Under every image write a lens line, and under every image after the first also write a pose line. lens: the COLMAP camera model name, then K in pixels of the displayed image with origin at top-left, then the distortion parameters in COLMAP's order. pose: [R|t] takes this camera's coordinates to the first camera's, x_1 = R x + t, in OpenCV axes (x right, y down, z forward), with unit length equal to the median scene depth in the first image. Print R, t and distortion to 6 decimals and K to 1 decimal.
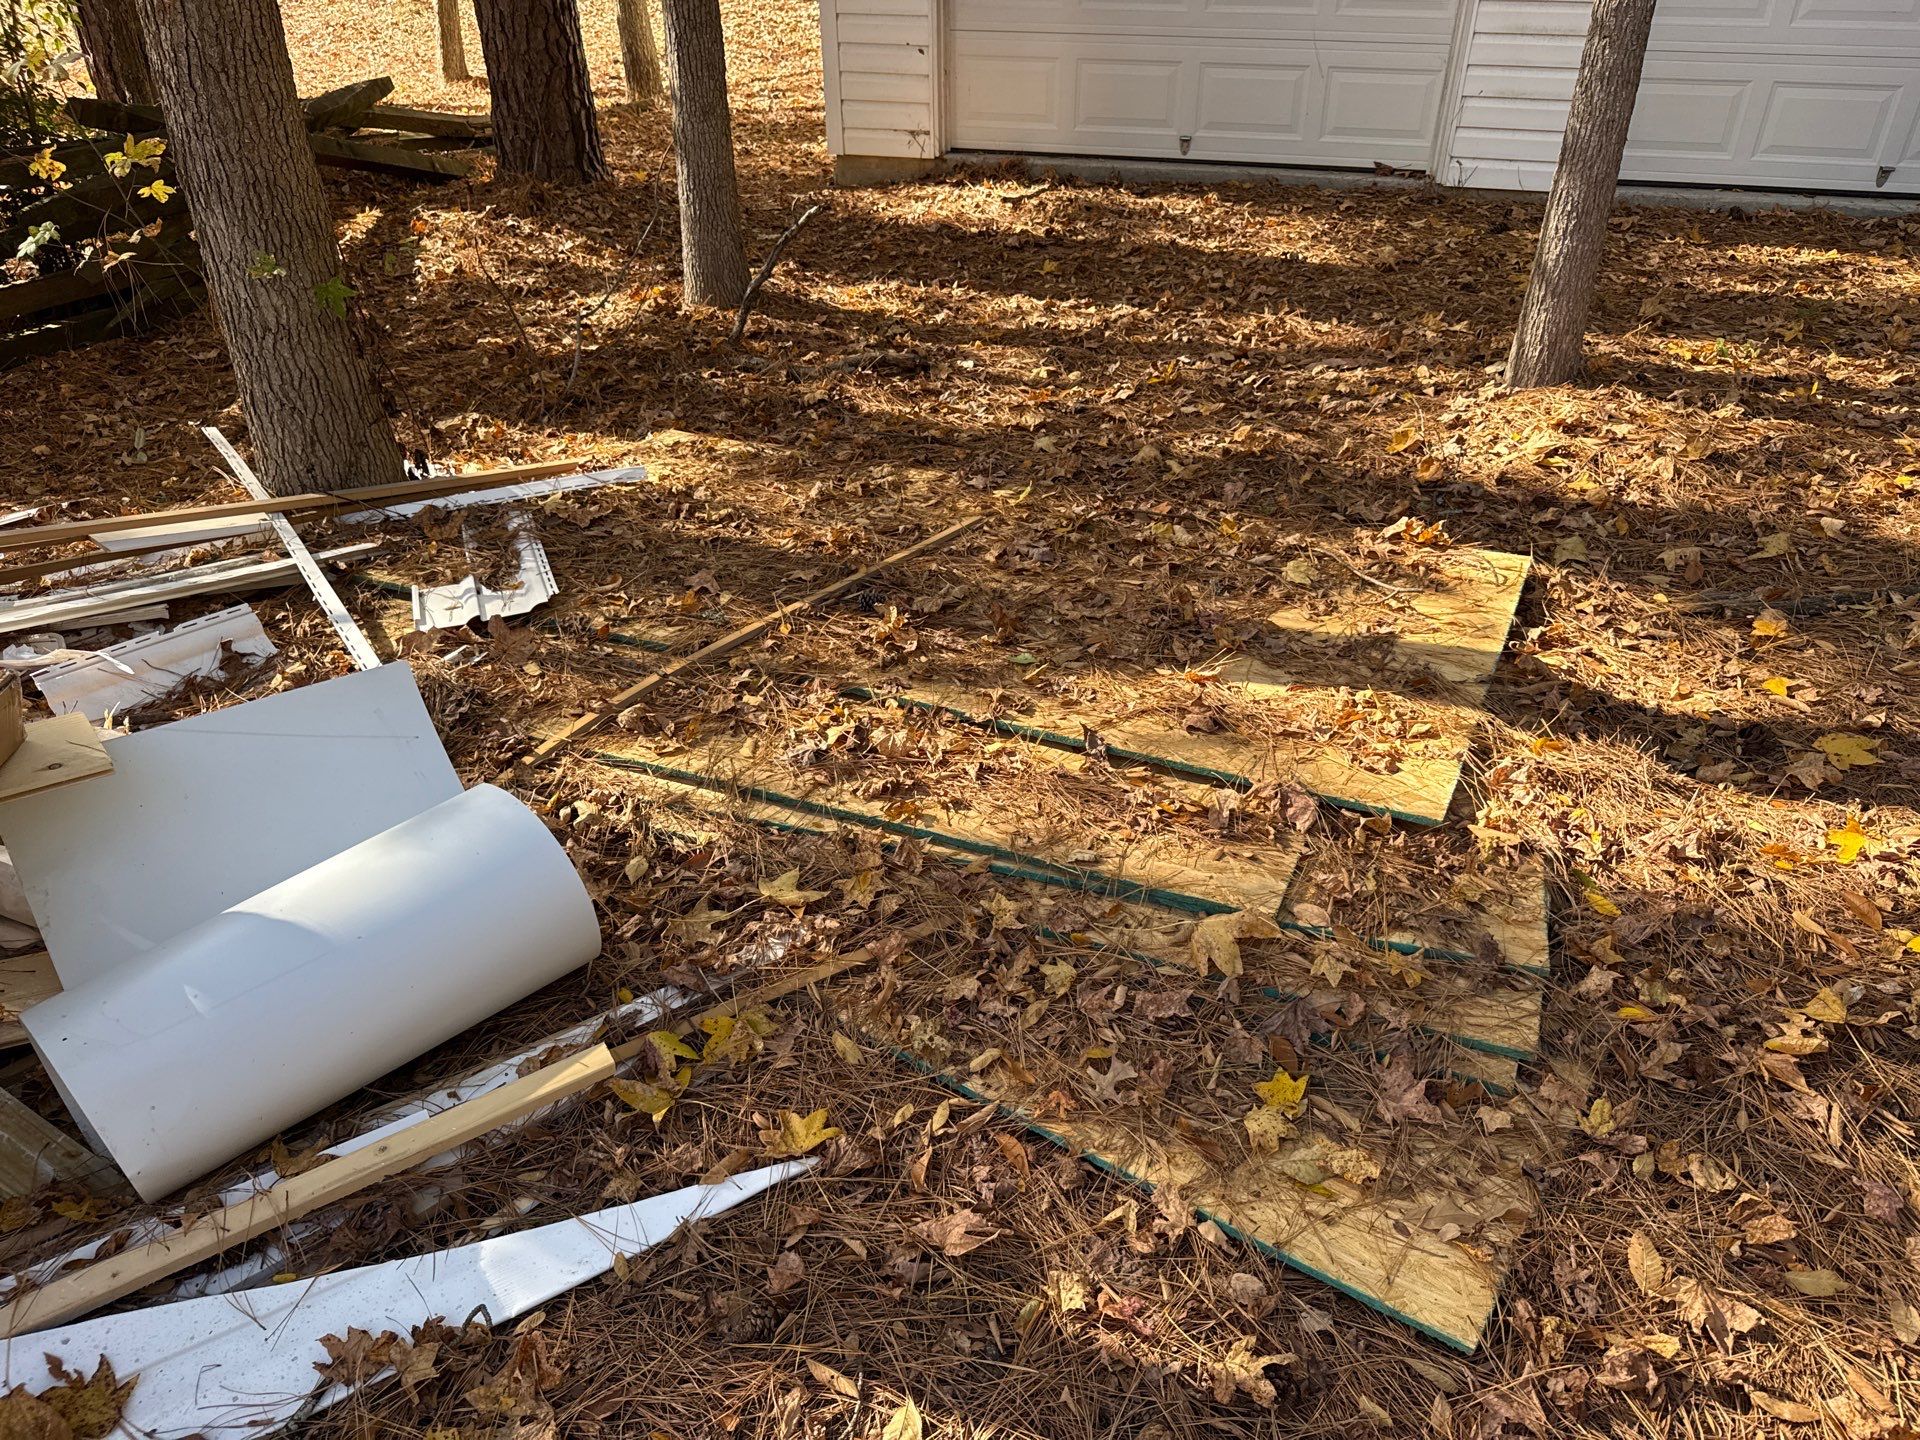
lens RADIAL K [[1326.6, 0, 962.7], [0, 1326.6, 703.5], [0, 0, 1]] dist [0.003903, -0.012713]
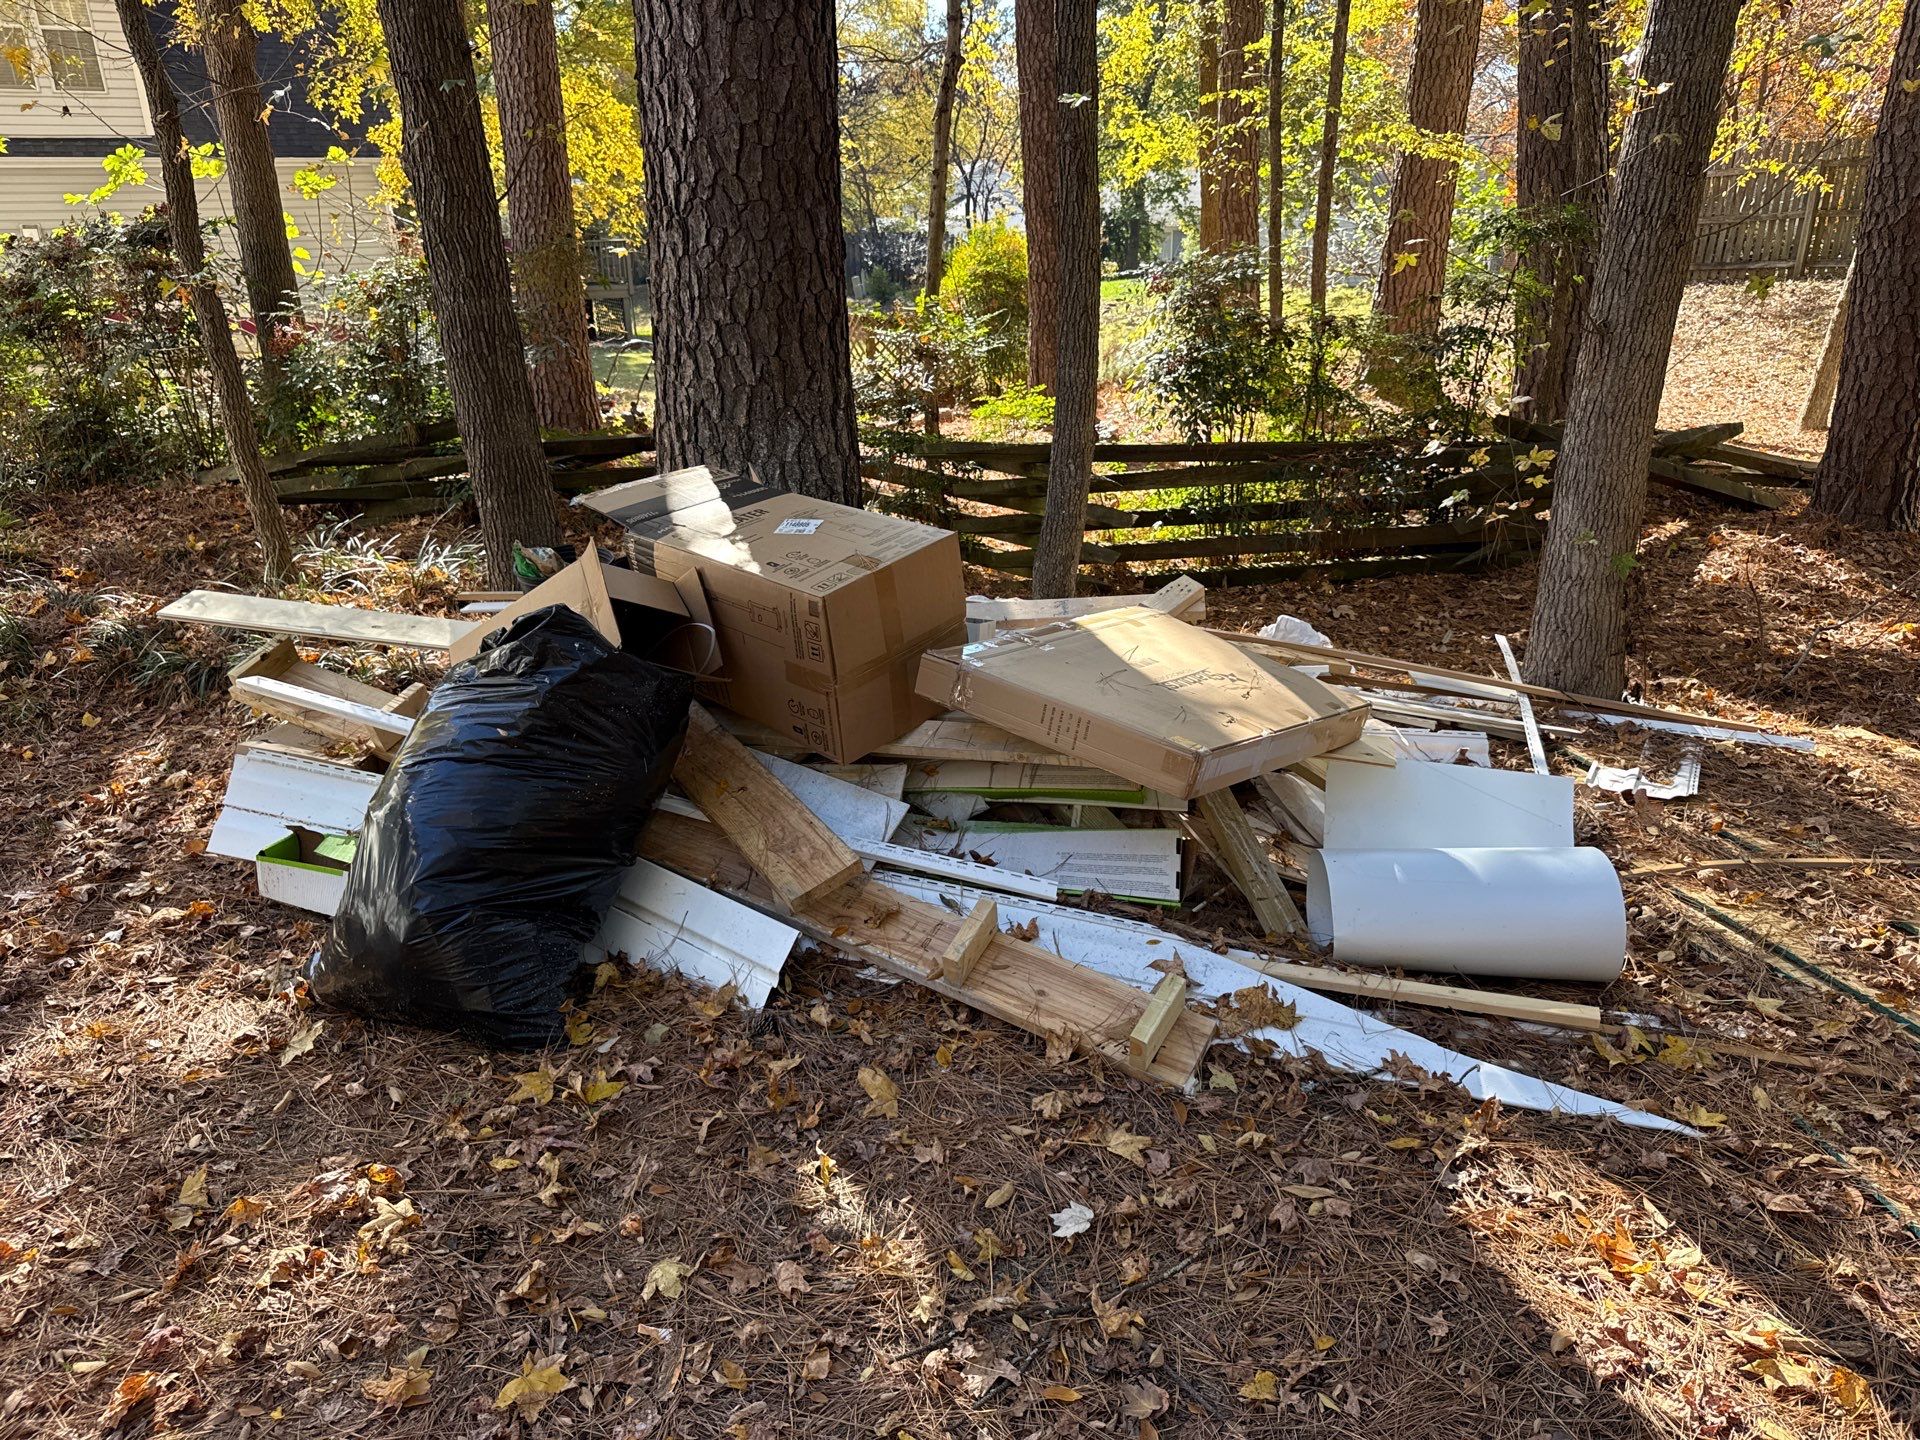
lens RADIAL K [[1326.6, 0, 962.7], [0, 1326.6, 703.5], [0, 0, 1]] dist [0.003903, -0.012713]
pose [[0.612180, 0.265390, -0.744852, 0.196024], [-0.418186, 0.908138, -0.020130, 0.154479], [0.671086, 0.323809, 0.666926, -0.385895]]
